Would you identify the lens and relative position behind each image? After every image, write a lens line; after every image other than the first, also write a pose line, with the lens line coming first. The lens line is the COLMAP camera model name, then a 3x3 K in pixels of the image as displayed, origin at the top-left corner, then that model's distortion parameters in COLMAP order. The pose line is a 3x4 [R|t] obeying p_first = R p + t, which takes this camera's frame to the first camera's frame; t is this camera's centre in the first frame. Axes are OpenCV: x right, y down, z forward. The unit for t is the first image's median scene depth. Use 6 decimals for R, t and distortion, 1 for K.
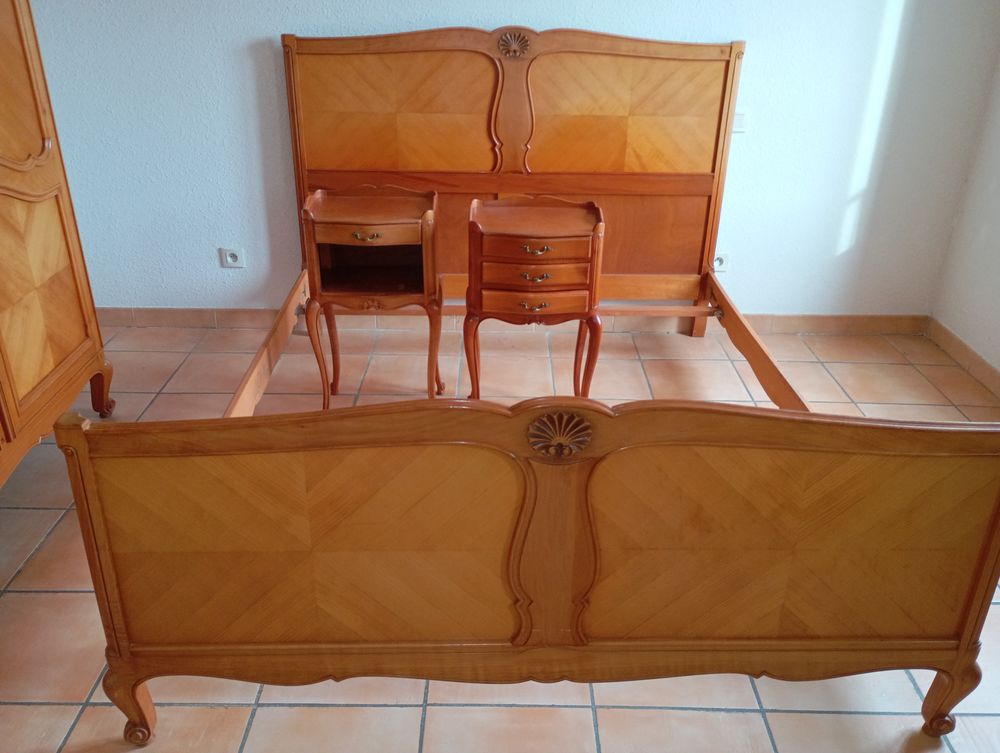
lens RADIAL K [[861.1, 0, 500.0], [0, 861.1, 376.5], [0, 0, 1]] dist [0.048827, -0.001384]
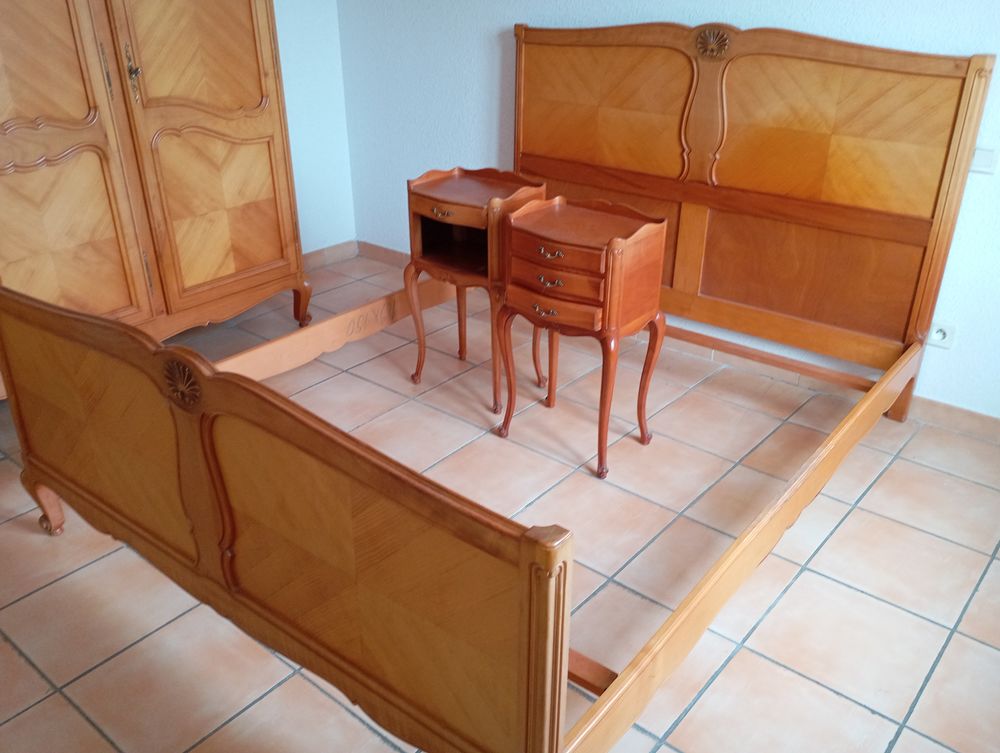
lens RADIAL K [[864.7, 0, 500.0], [0, 864.7, 376.5], [0, 0, 1]] dist [0.082482, -0.102941]
pose [[0.772421, 0.271423, -0.574191, 0.466922], [-0.269798, 0.958680, 0.090232, -0.068726], [0.574957, 0.085219, 0.813734, 0.150701]]
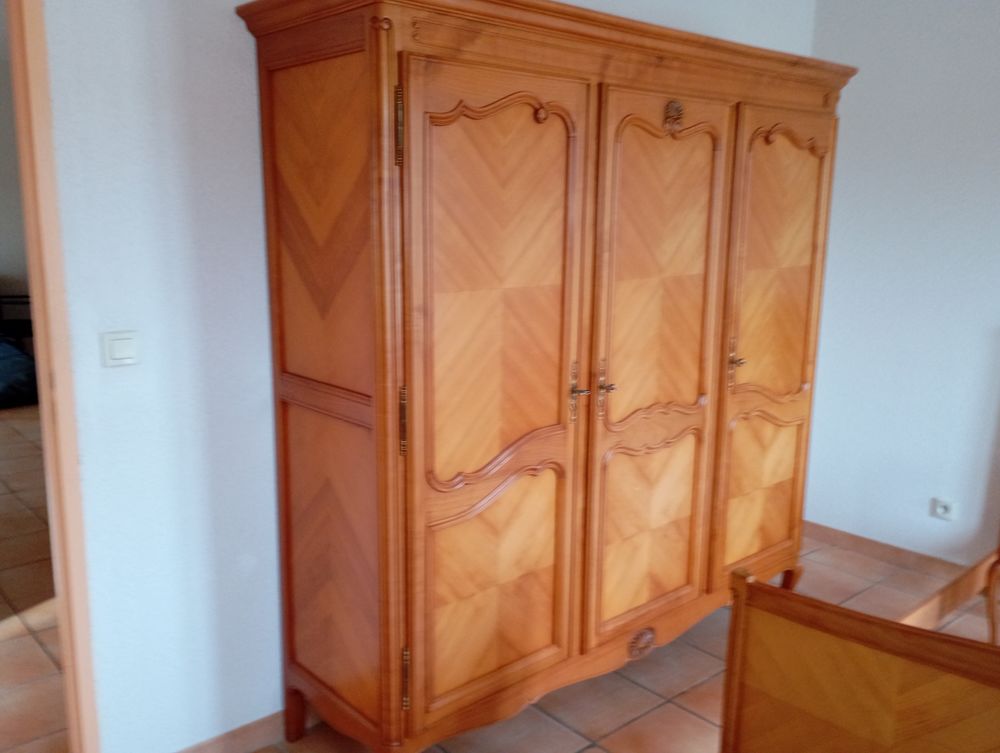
lens RADIAL K [[864.7, 0, 500.0], [0, 864.7, 376.5], [0, 0, 1]] dist [0.082482, -0.102941]
pose [[0.661057, 0.136712, -0.737776, 0.111284], [-0.332035, 0.935049, -0.124240, 0.026371], [0.672872, 0.327098, 0.663514, -0.137218]]
